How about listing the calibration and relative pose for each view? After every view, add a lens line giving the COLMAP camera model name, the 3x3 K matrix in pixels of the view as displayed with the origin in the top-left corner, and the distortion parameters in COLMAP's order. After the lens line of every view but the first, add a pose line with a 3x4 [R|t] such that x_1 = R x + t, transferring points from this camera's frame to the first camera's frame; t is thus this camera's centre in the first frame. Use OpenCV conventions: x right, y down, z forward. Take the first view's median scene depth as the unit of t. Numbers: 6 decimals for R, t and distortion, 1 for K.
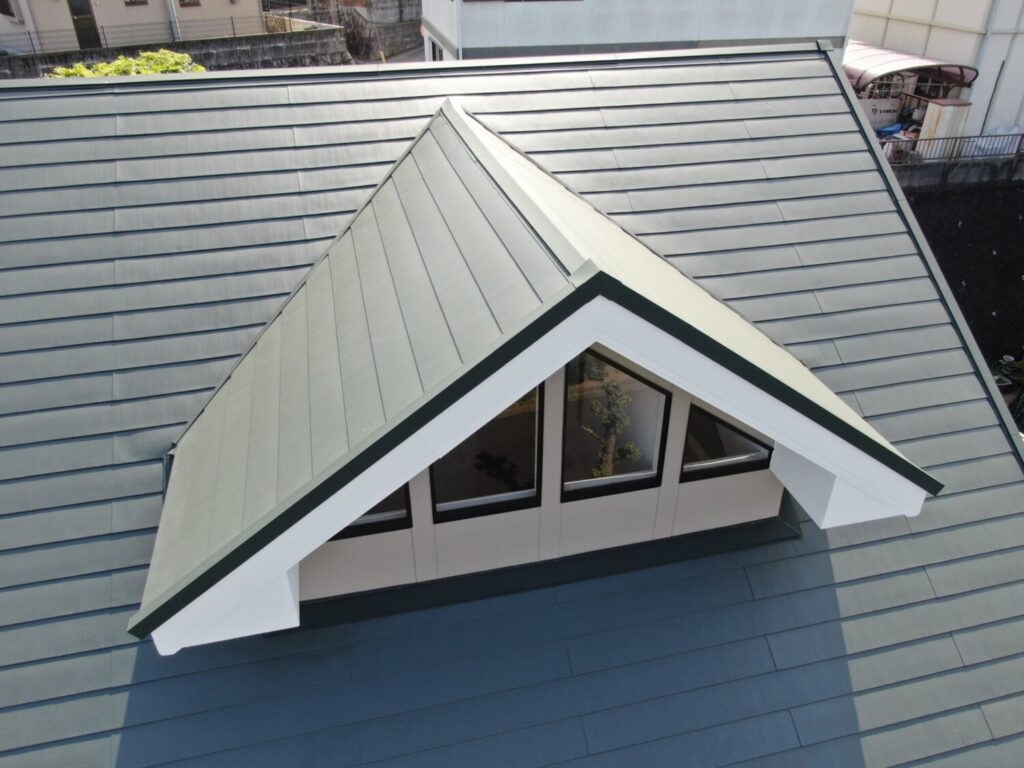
lens RADIAL K [[776.5, 0, 512.5], [0, 776.5, 383.5], [0, 0, 1]] dist [-0.003803, 0.001960]
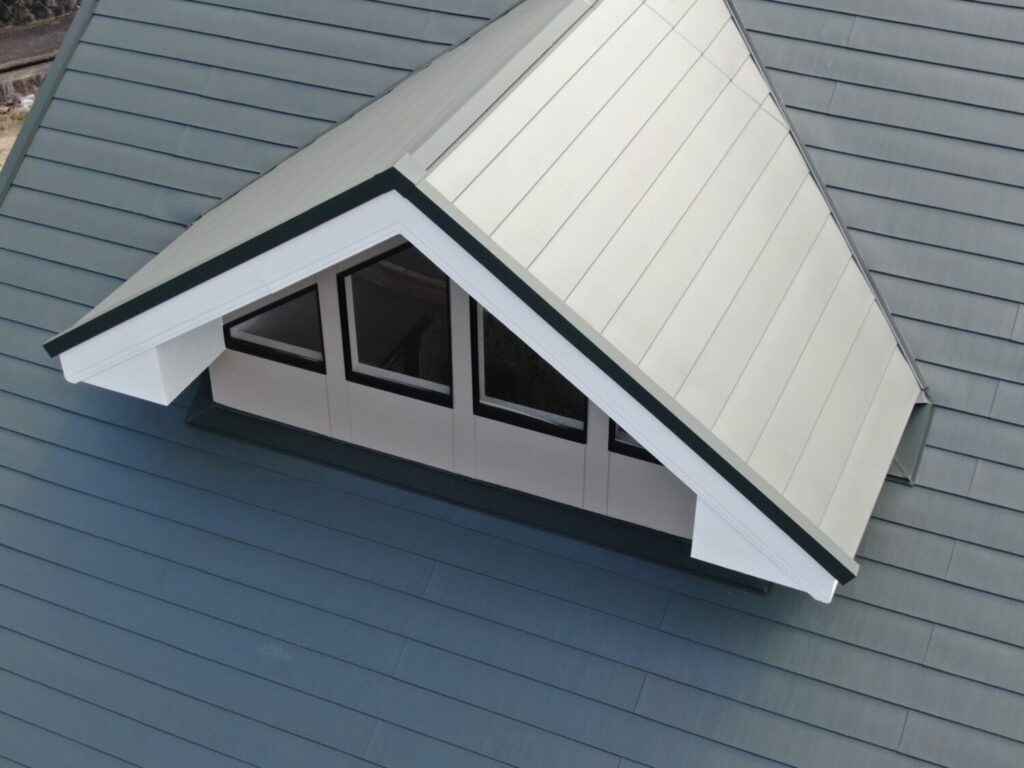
lens RADIAL K [[1439.0, 0, 511.6], [0, 1439.0, 384.9], [0, 0, 1]] dist [0.017421, 0.000000]
pose [[0.787410, 0.369409, -0.493480, 0.878360], [-0.314294, 0.929264, 0.194132, -0.204488], [0.530287, 0.002236, 0.847815, -0.350347]]
